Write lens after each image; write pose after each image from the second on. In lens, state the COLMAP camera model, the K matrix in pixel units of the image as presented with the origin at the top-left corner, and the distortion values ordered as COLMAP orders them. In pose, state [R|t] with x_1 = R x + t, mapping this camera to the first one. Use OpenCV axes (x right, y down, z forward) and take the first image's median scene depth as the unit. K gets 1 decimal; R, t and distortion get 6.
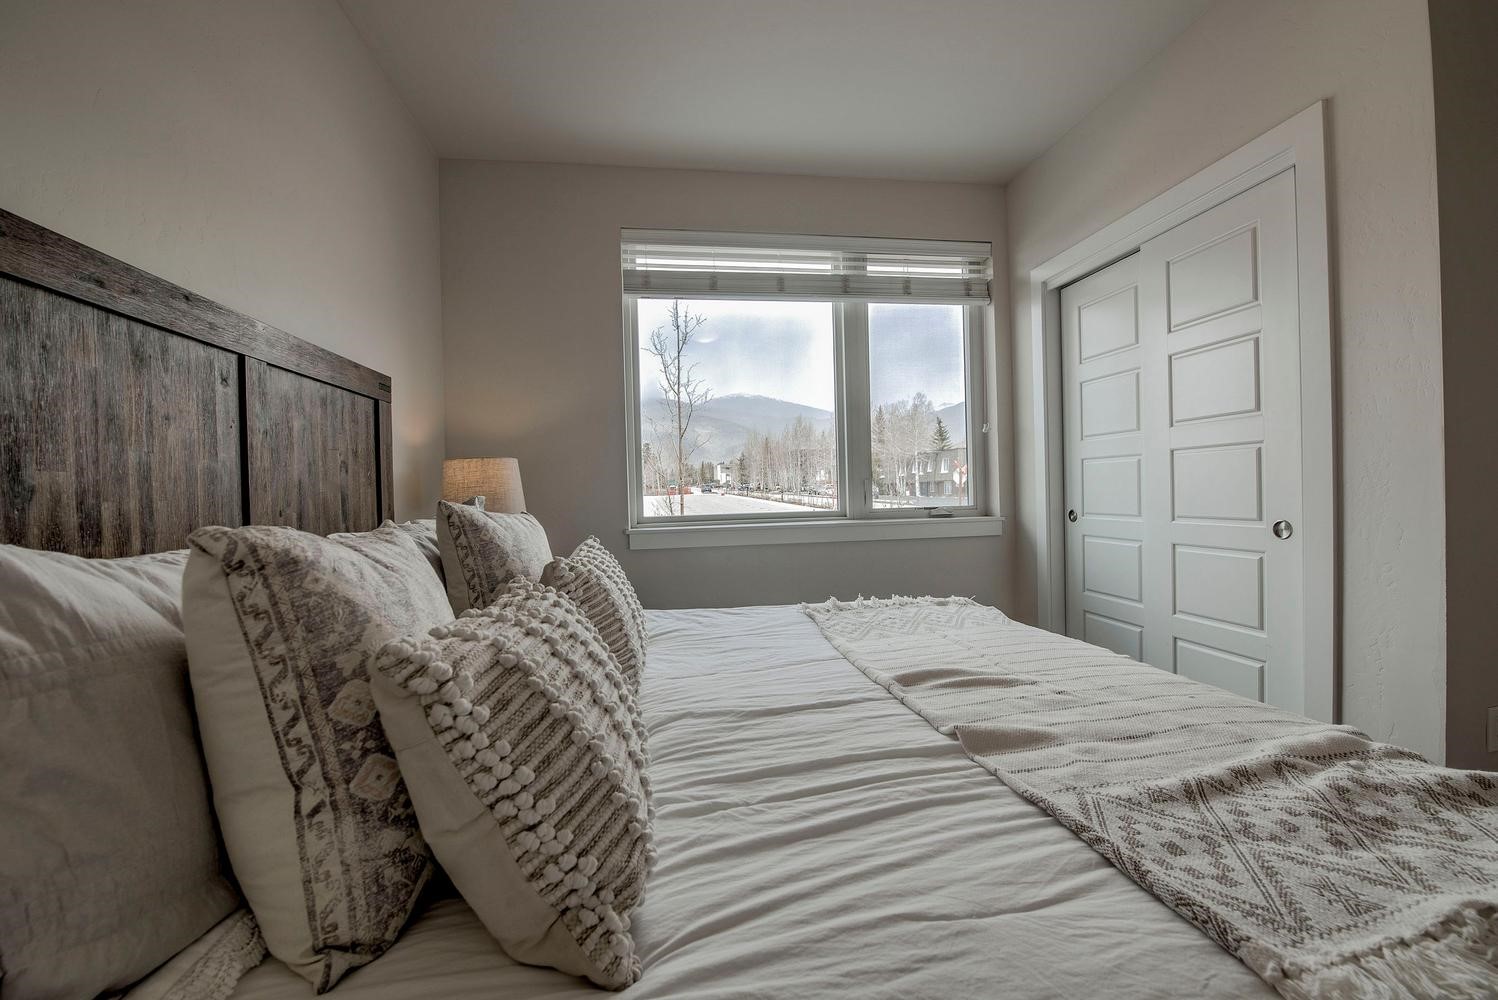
lens RADIAL K [[619.6, 0, 746.7], [0, 619.6, 501.5], [0, 0, 1]] dist [-0.014287, -0.003191]
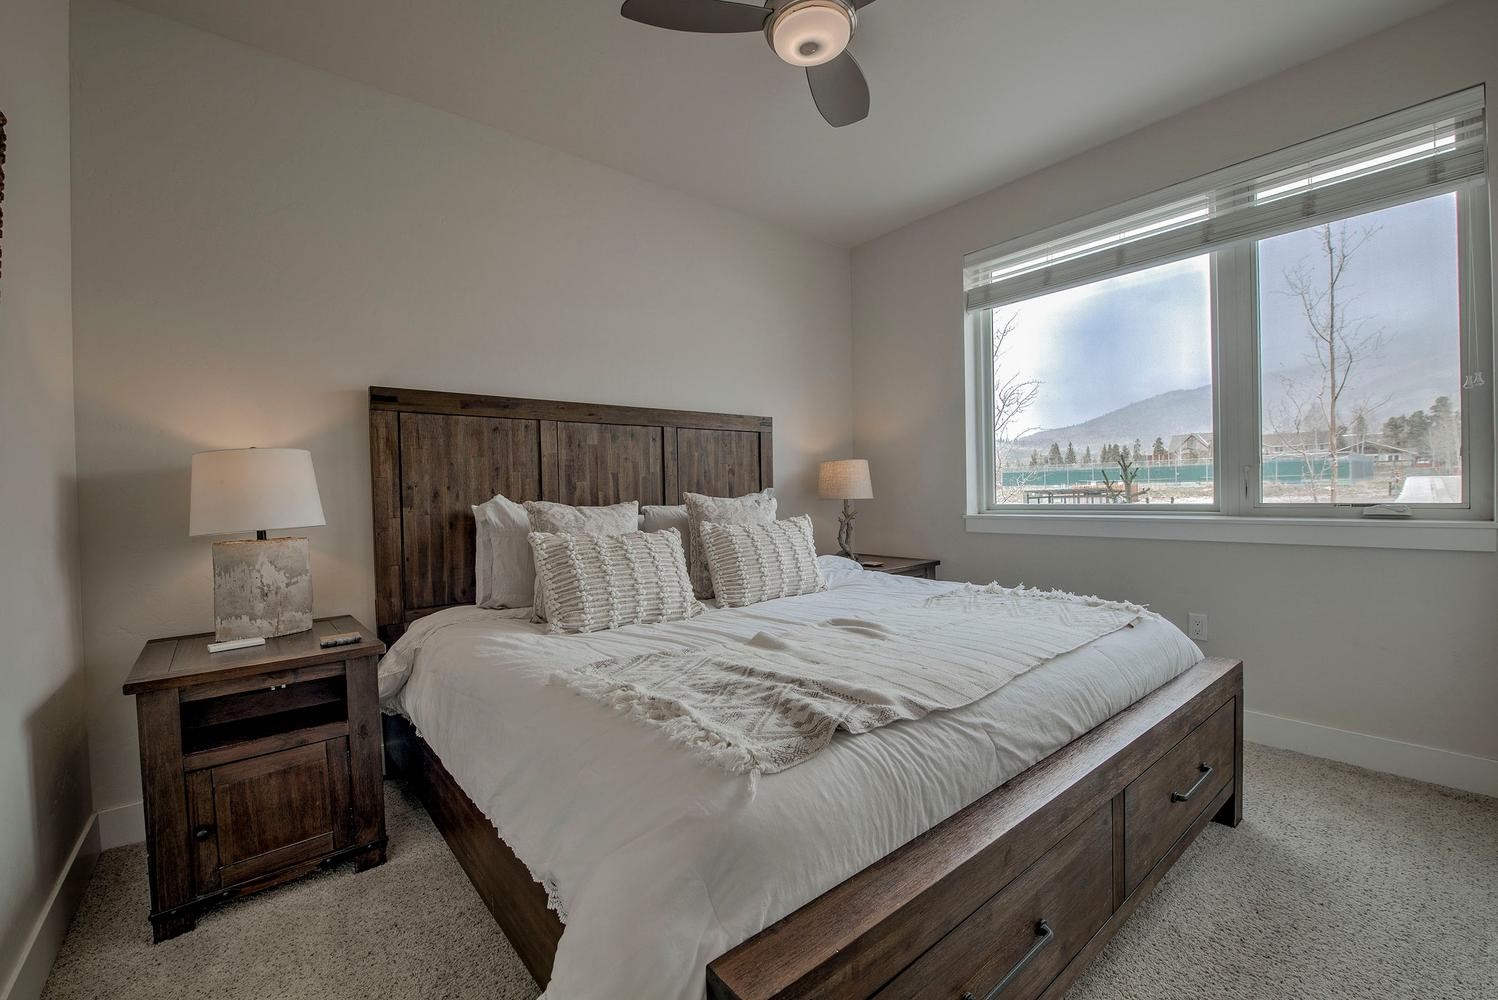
lens RADIAL K [[639.1, 0, 745.6], [0, 639.1, 499.6], [0, 0, 1]] dist [-0.000106, -0.003854]
pose [[0.501494, 0.026298, -0.864762, 0.624736], [-0.001524, 0.999563, 0.029514, -0.017501], [0.865160, -0.013483, 0.501315, 0.030915]]
